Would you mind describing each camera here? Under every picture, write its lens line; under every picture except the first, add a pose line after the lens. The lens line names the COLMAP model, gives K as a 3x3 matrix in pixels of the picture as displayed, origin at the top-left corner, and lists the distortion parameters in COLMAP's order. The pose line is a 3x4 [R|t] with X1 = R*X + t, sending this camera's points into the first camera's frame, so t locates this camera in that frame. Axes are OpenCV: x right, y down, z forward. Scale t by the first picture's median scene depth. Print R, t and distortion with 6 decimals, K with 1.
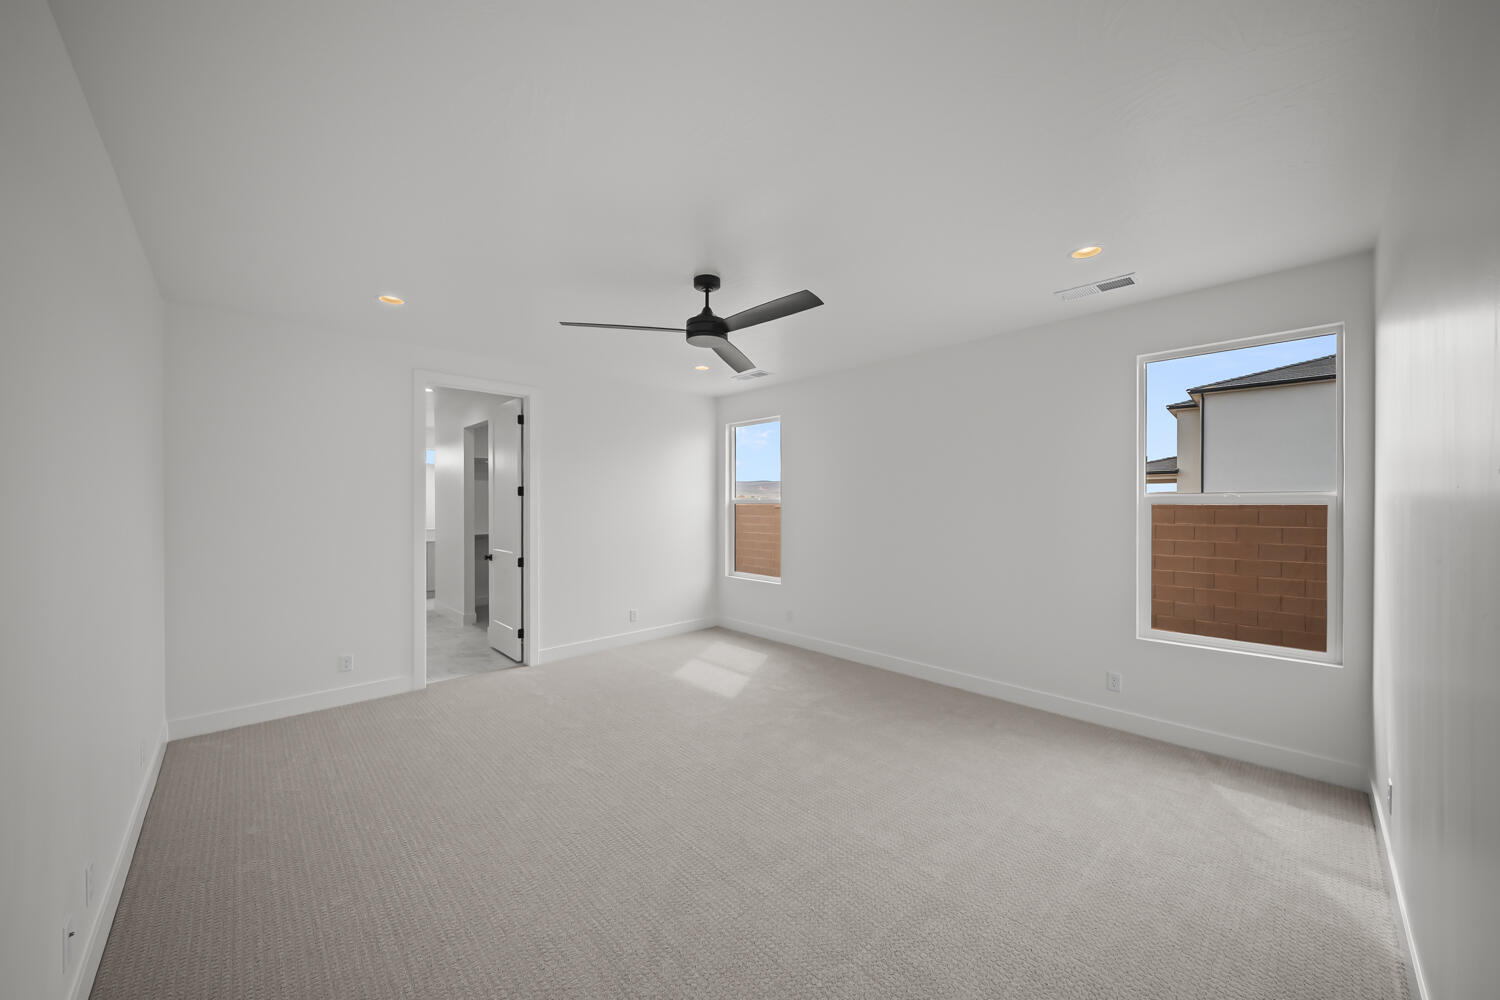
lens RADIAL K [[526.9, 0, 752.2], [0, 526.9, 504.0], [0, 0, 1]] dist [0.002253, -0.000863]
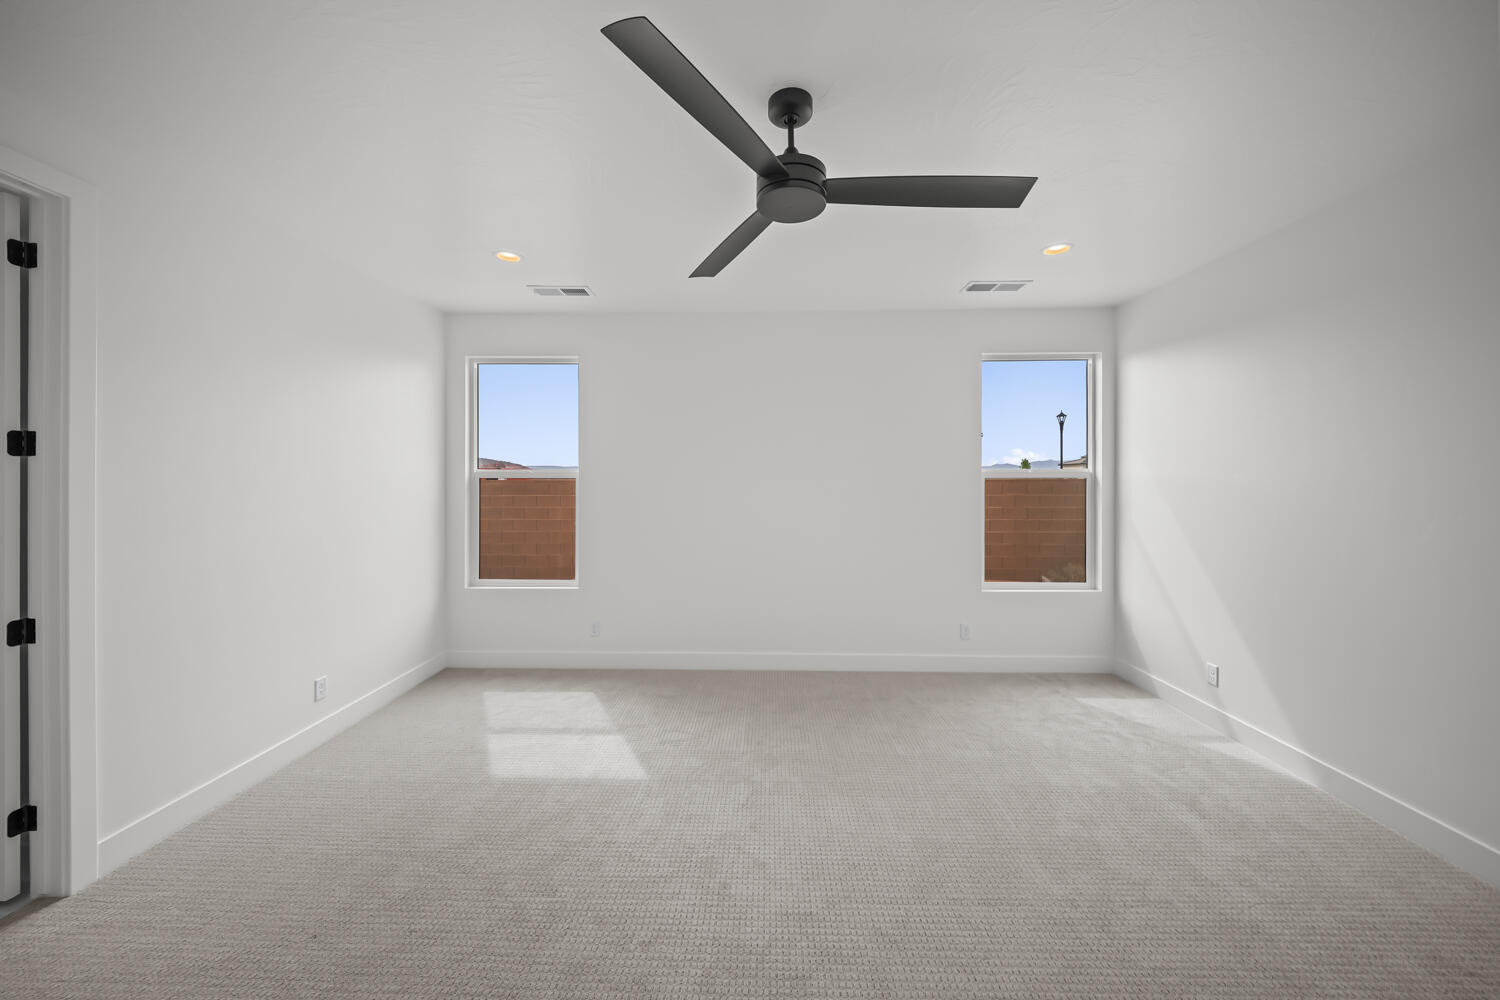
lens RADIAL K [[526.9, 0, 749.3], [0, 526.9, 473.1], [0, 0, 1]] dist [0.002253, -0.000863]
pose [[0.712009, 0.006871, 0.702137, -0.352211], [-0.000132, 0.999953, -0.009651, 0.000671], [-0.702170, 0.006779, 0.711977, 0.387546]]
